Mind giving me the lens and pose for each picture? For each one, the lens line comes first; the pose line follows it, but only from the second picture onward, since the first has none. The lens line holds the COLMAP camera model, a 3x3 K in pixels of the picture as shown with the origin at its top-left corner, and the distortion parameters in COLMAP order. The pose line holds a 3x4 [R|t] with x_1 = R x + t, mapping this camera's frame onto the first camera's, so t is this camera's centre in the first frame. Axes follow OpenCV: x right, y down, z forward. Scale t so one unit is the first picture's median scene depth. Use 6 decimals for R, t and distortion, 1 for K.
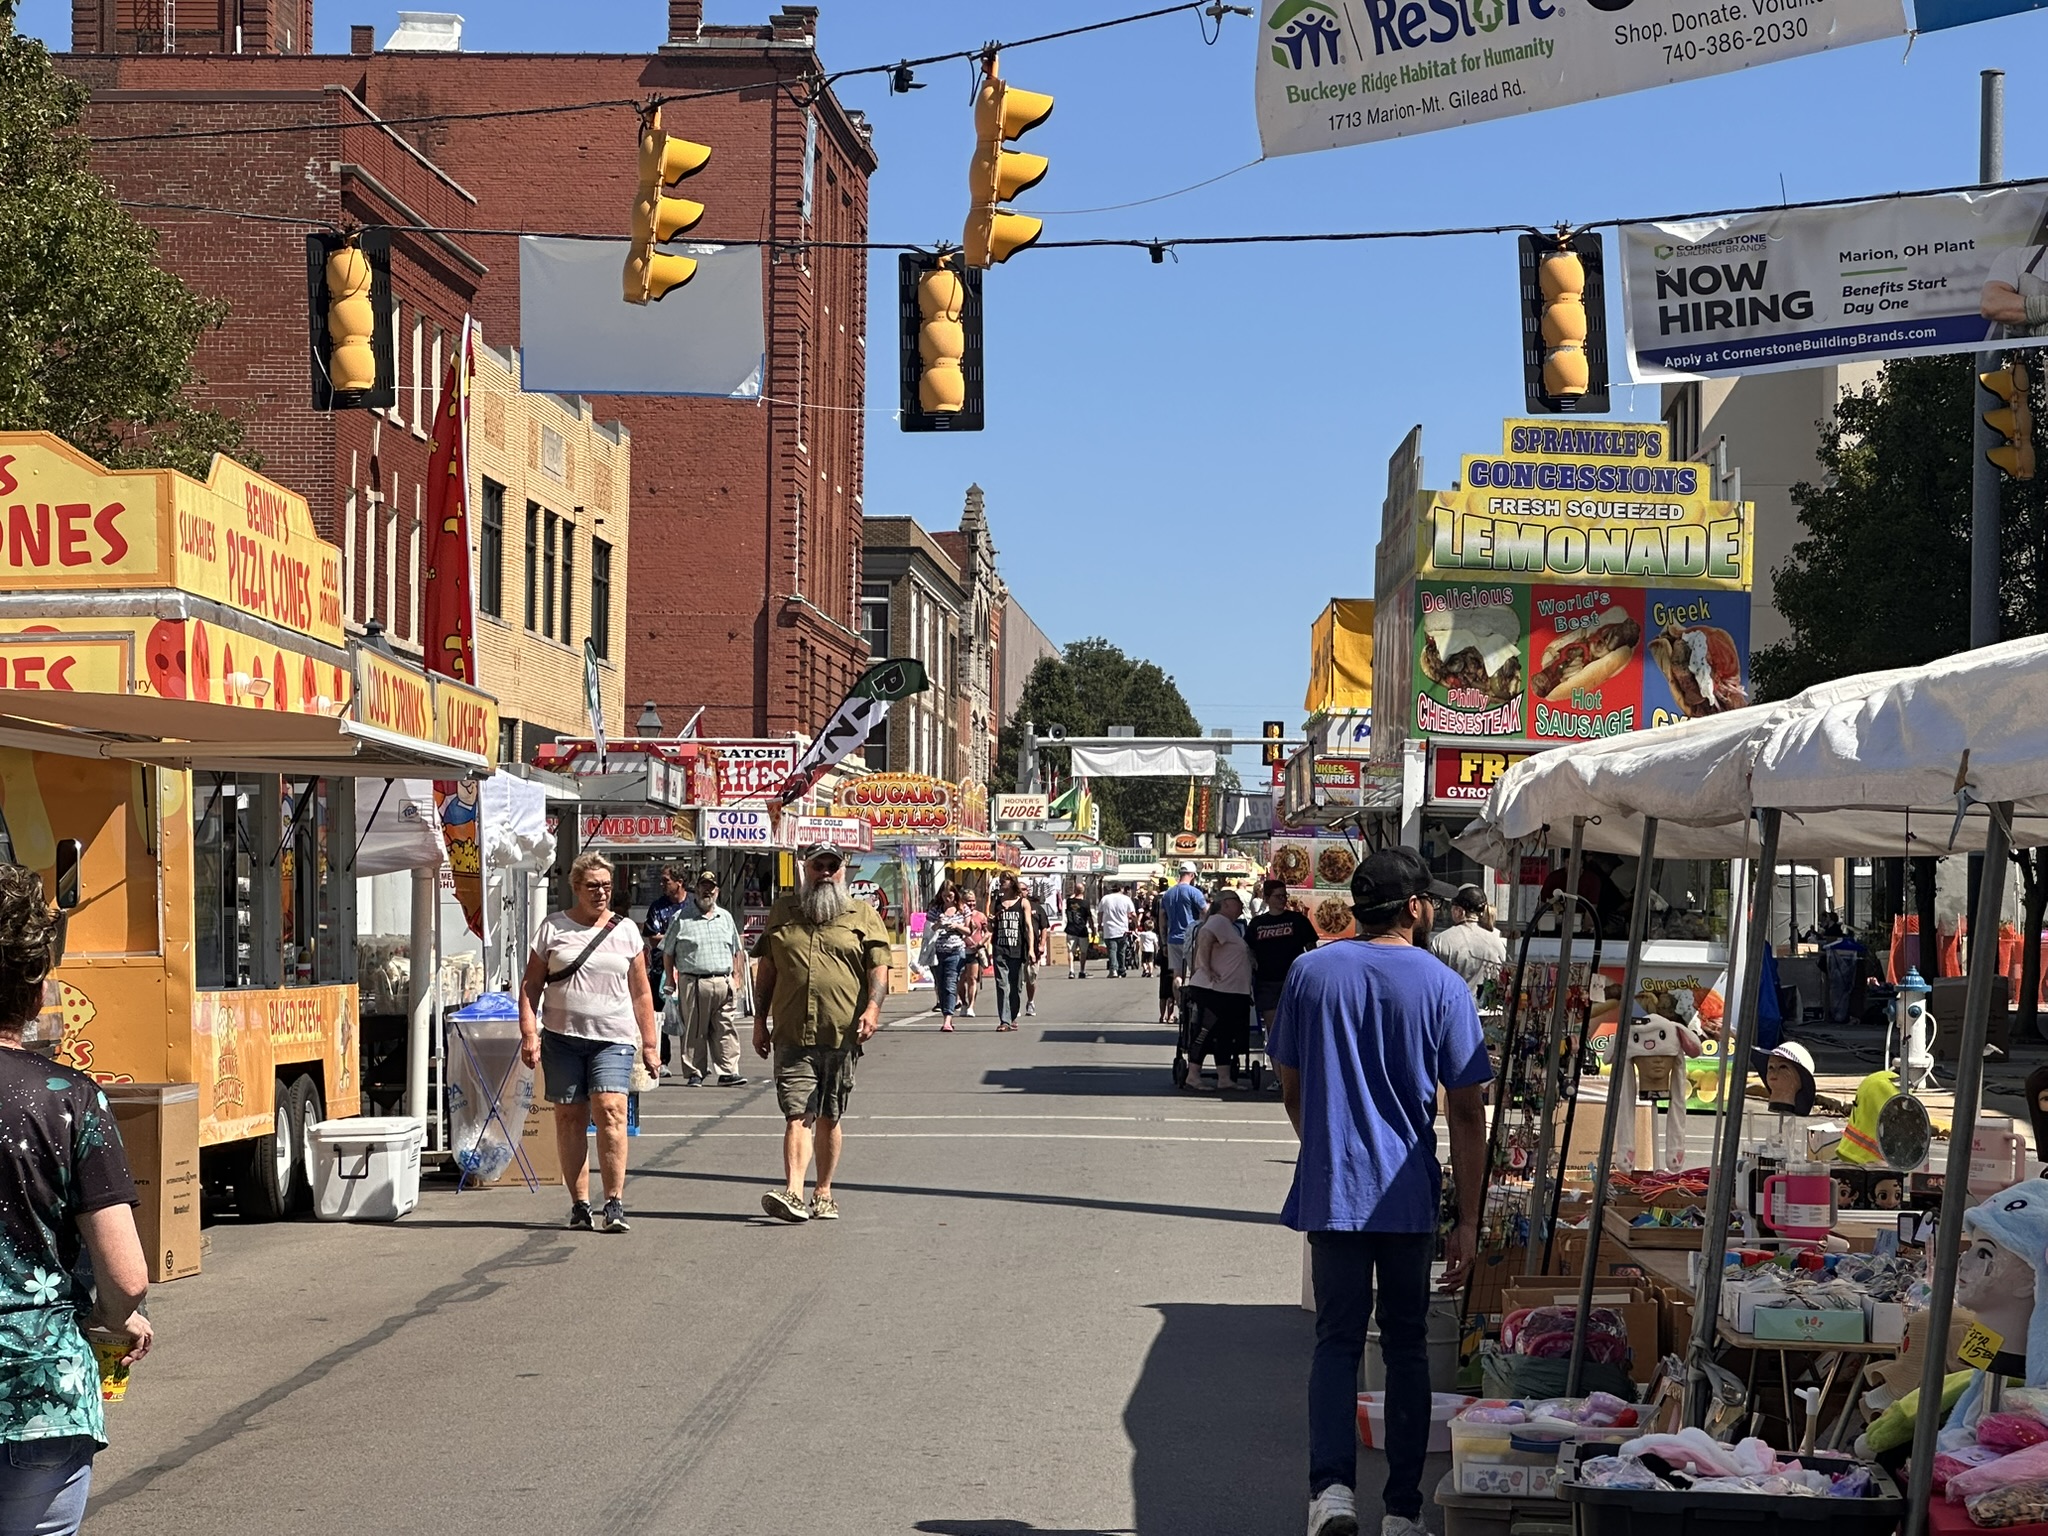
lens RADIAL K [[5493.3, 0, 1023.9], [0, 5493.3, 767.4], [0, 0, 1]] dist [-0.207906, 0.000000]
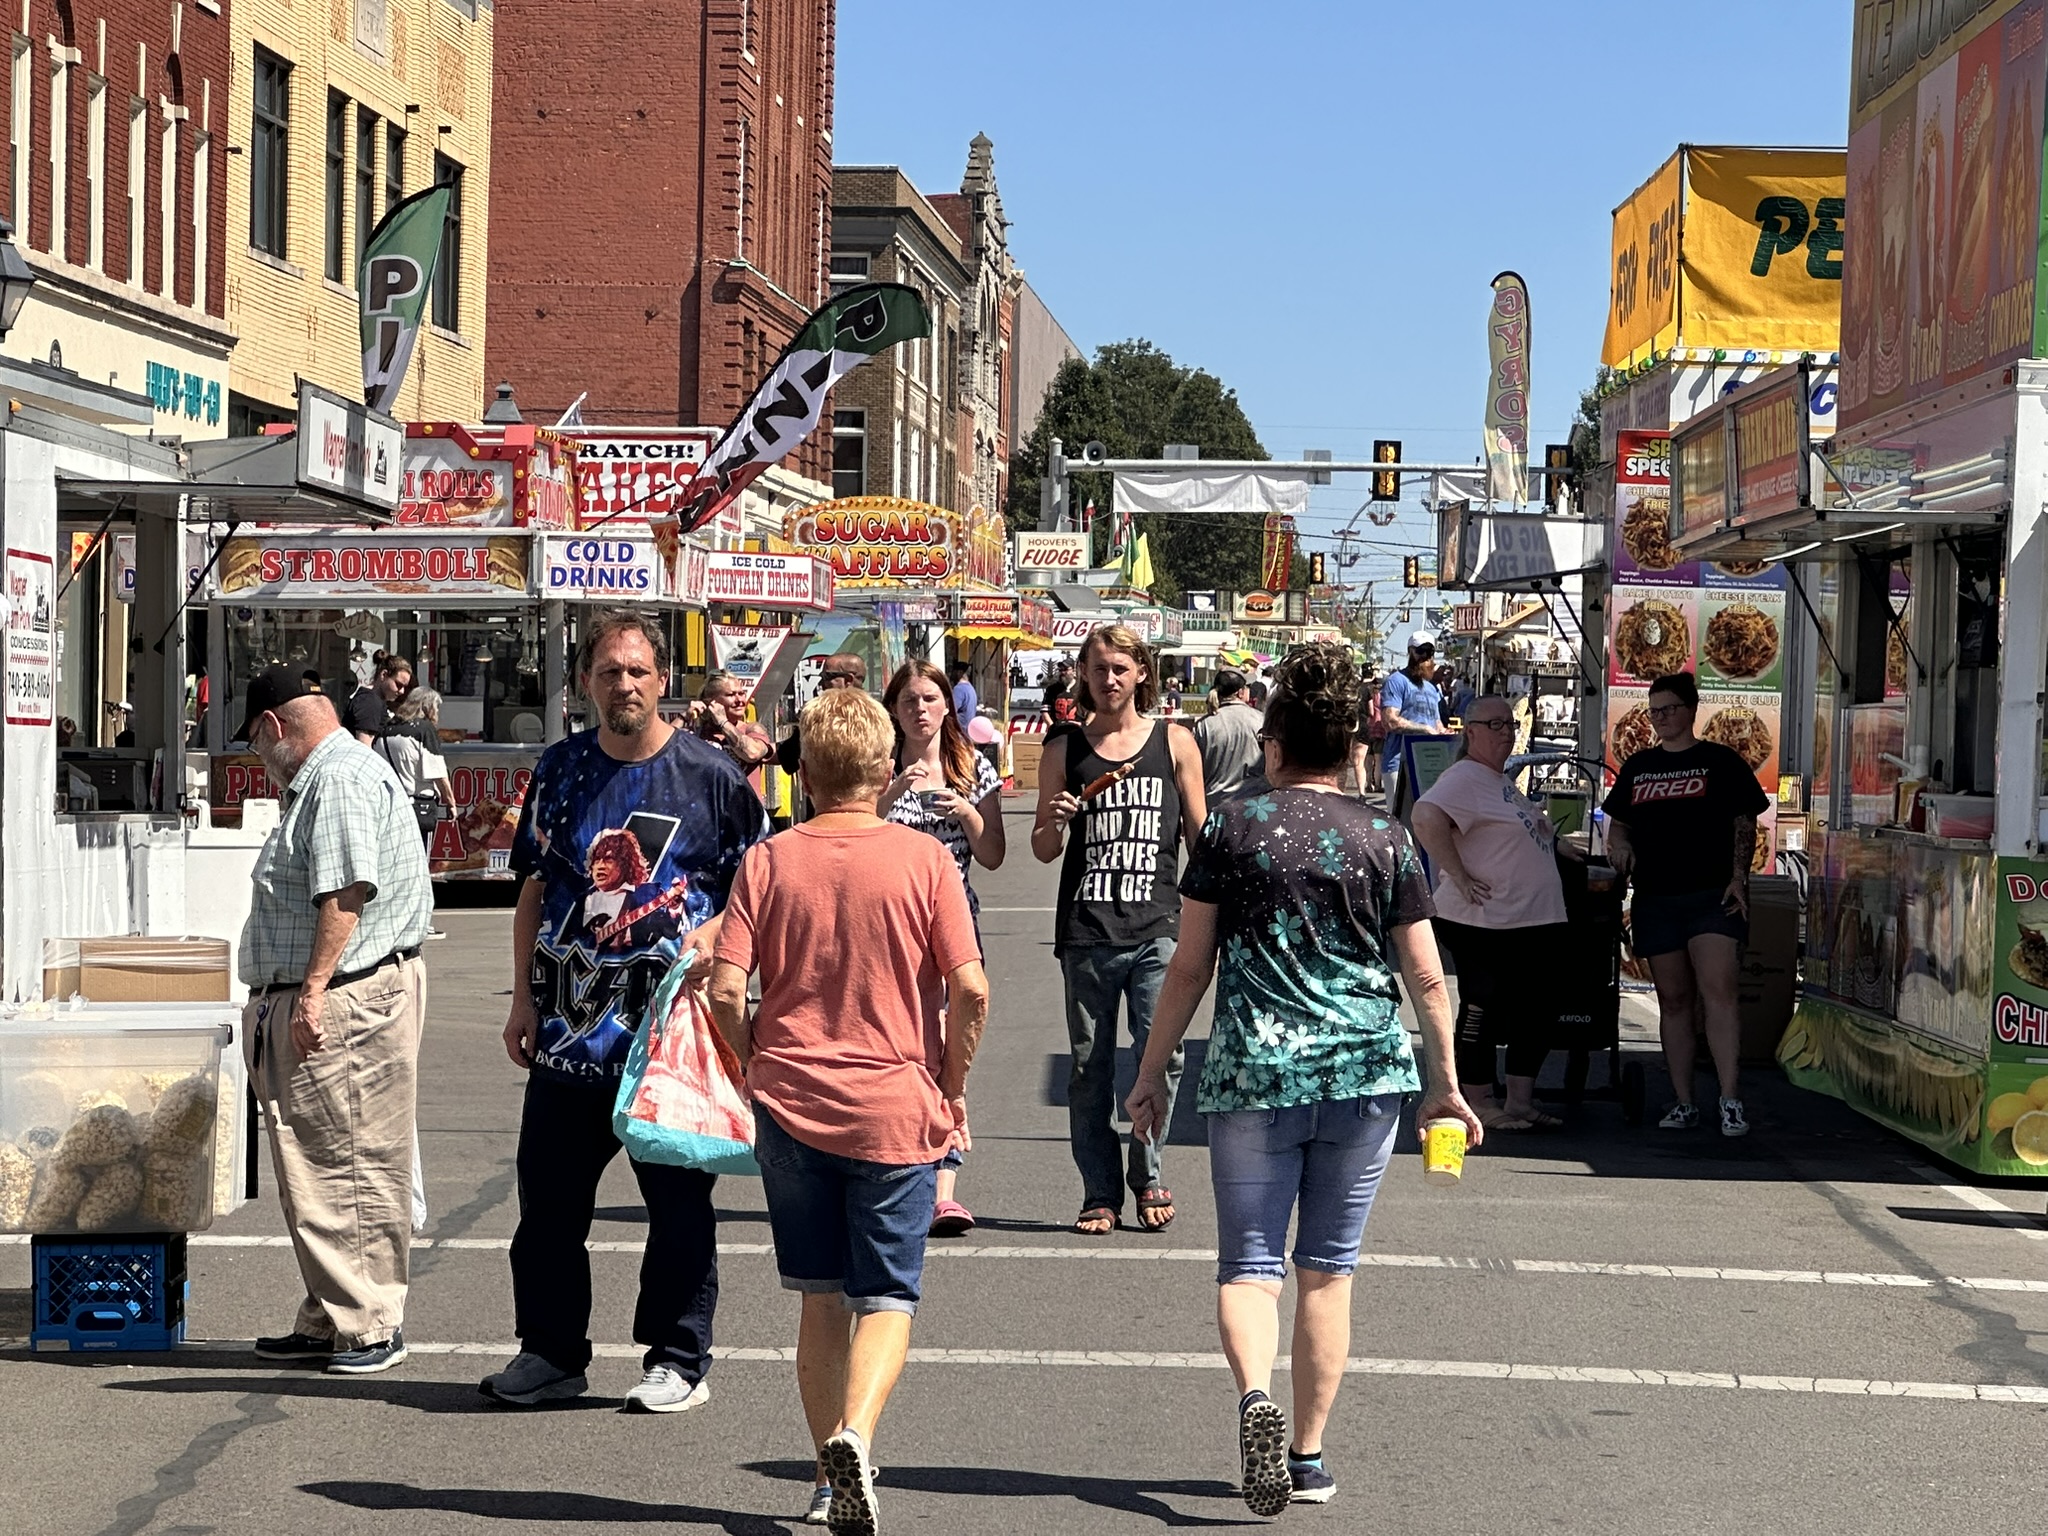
lens RADIAL K [[6562.1, 0, 1023.9], [0, 6562.1, 769.1], [0, 0, 1]] dist [-0.324991, 0.000000]
pose [[0.999976, 0.006914, -0.000550, -0.003681], [-0.006888, 0.999225, 0.038761, 0.002853], [0.000818, -0.038756, 0.999248, 0.170593]]
